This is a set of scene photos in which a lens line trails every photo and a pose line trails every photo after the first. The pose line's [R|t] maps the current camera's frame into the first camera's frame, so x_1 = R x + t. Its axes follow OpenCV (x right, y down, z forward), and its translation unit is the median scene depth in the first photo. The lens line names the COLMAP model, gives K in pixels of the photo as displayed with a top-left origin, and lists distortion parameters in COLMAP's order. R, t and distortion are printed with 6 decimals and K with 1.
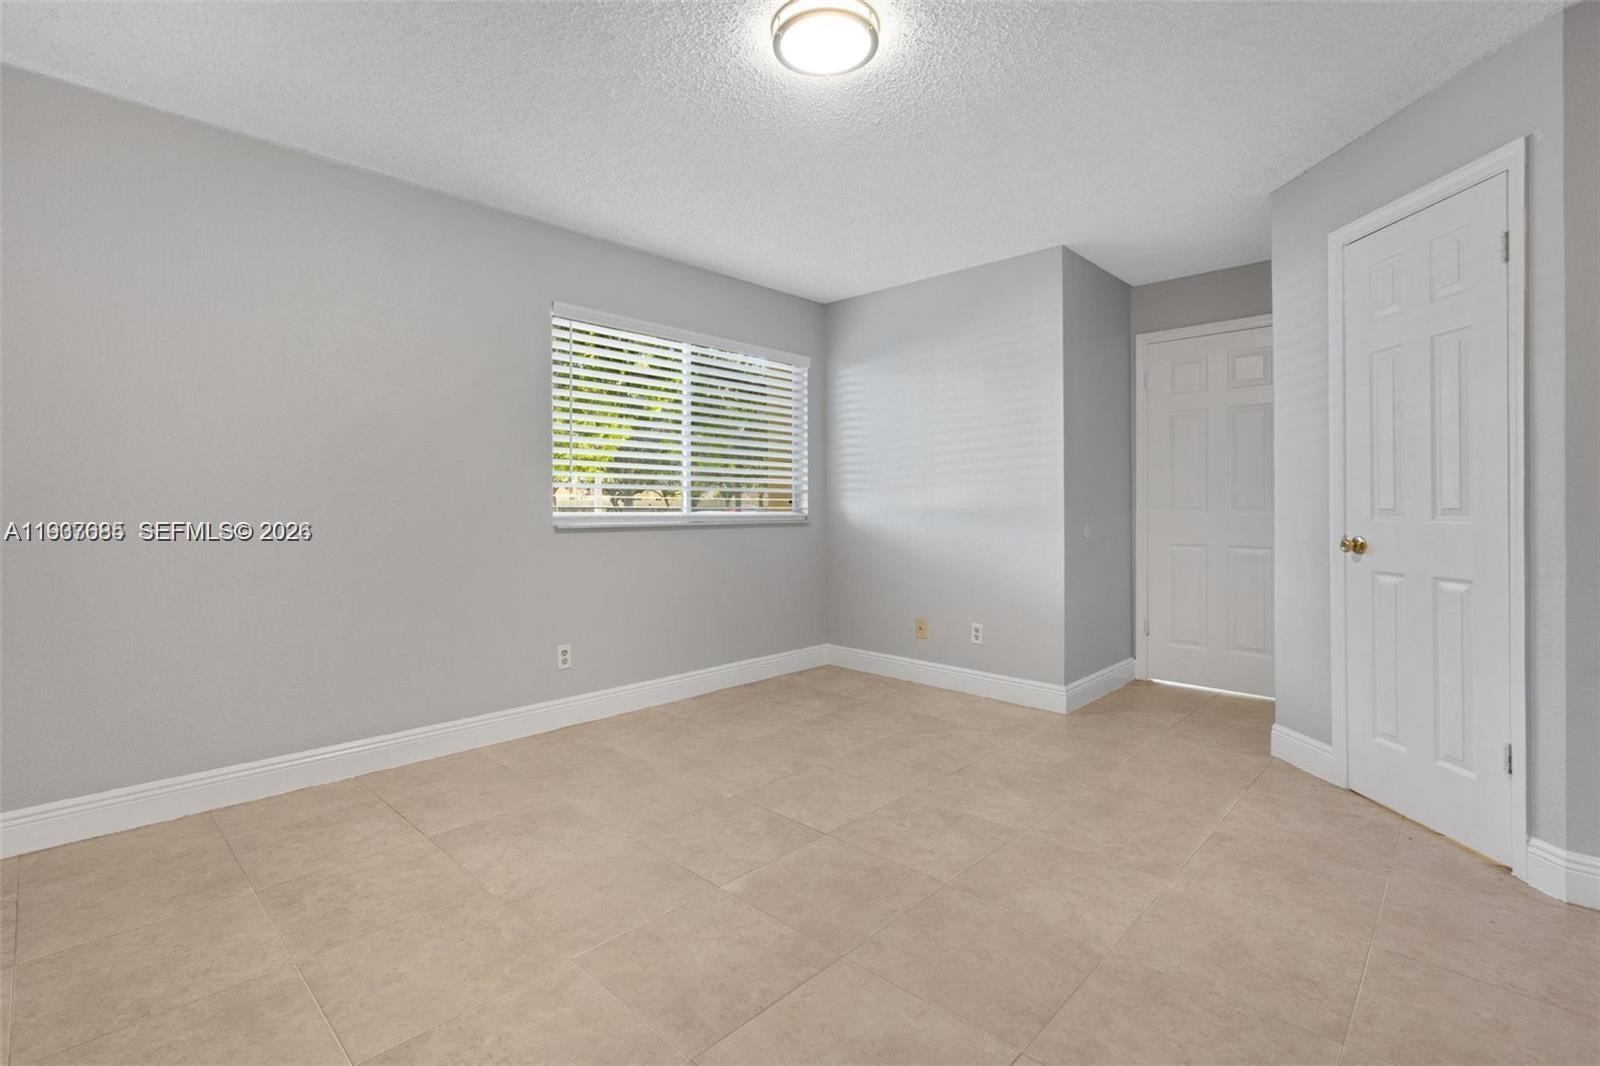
lens RADIAL K [[724.7, 0, 800.9], [0, 724.7, 520.7], [0, 0, 1]] dist [-0.003230, 0.000865]
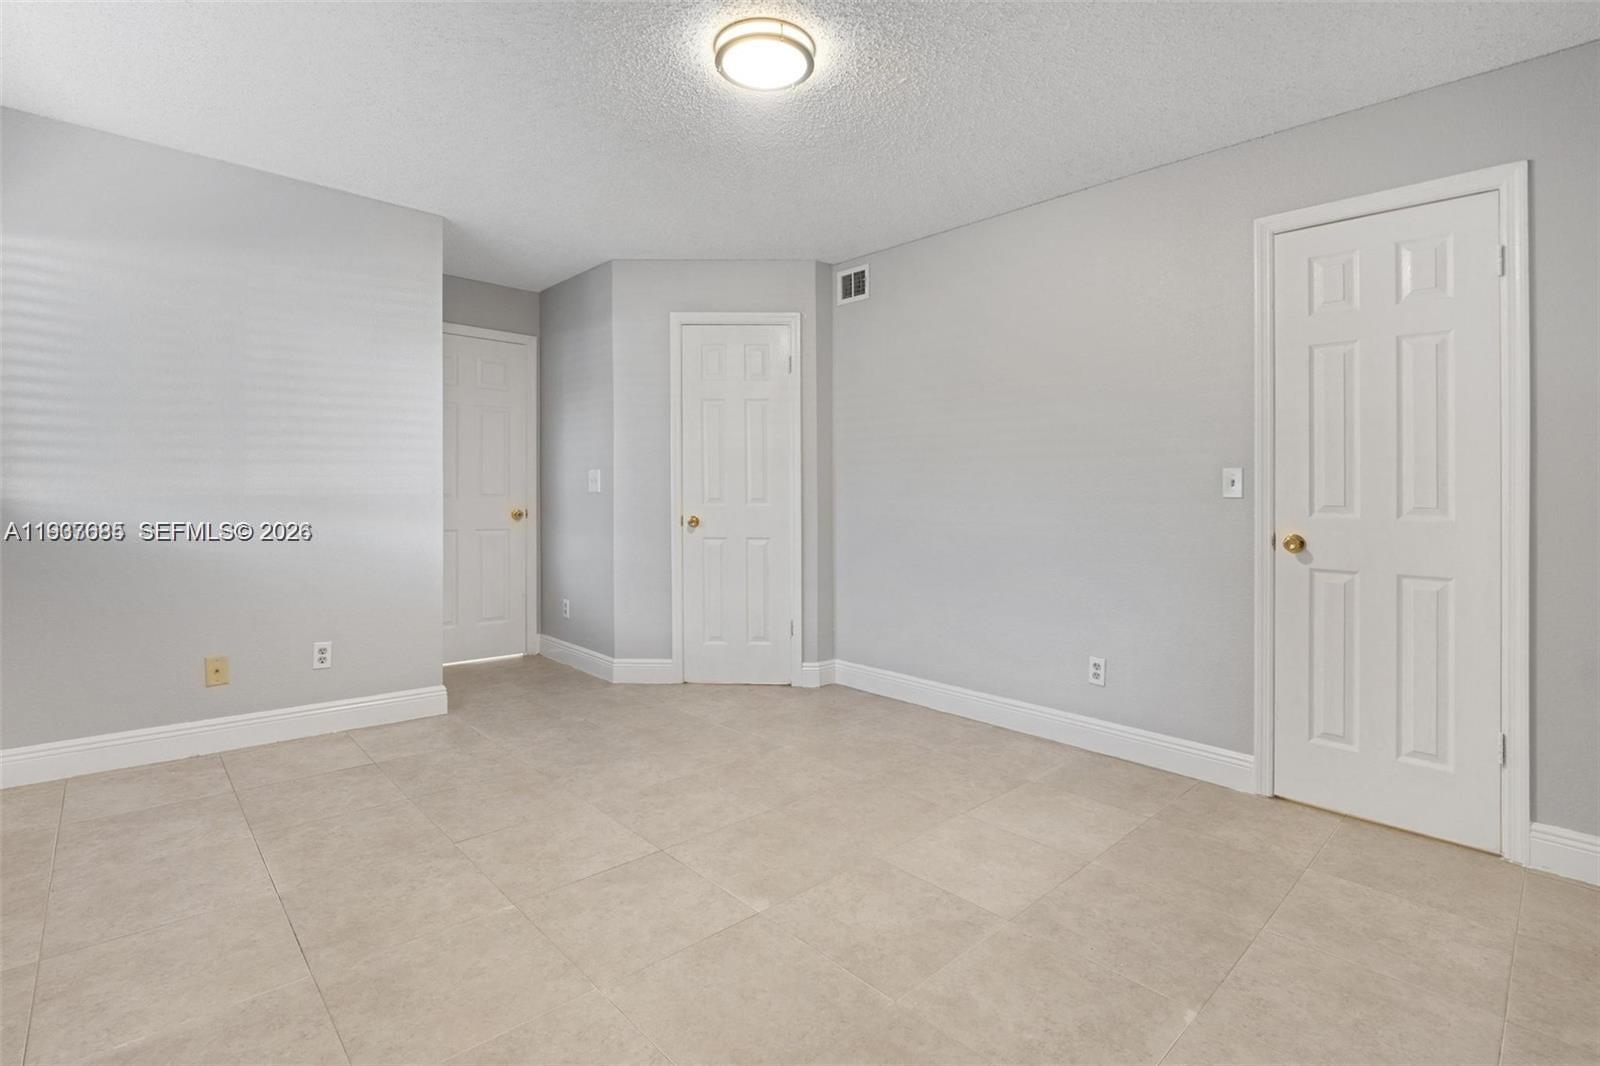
lens RADIAL K [[724.7, 0, 809.0], [0, 724.7, 499.5], [0, 0, 1]] dist [-0.003230, 0.000865]
pose [[0.068526, -0.002429, 0.997646, -0.844580], [0.005803, 0.999981, 0.002036, -0.017599], [-0.997632, 0.005650, 0.068539, 0.716068]]
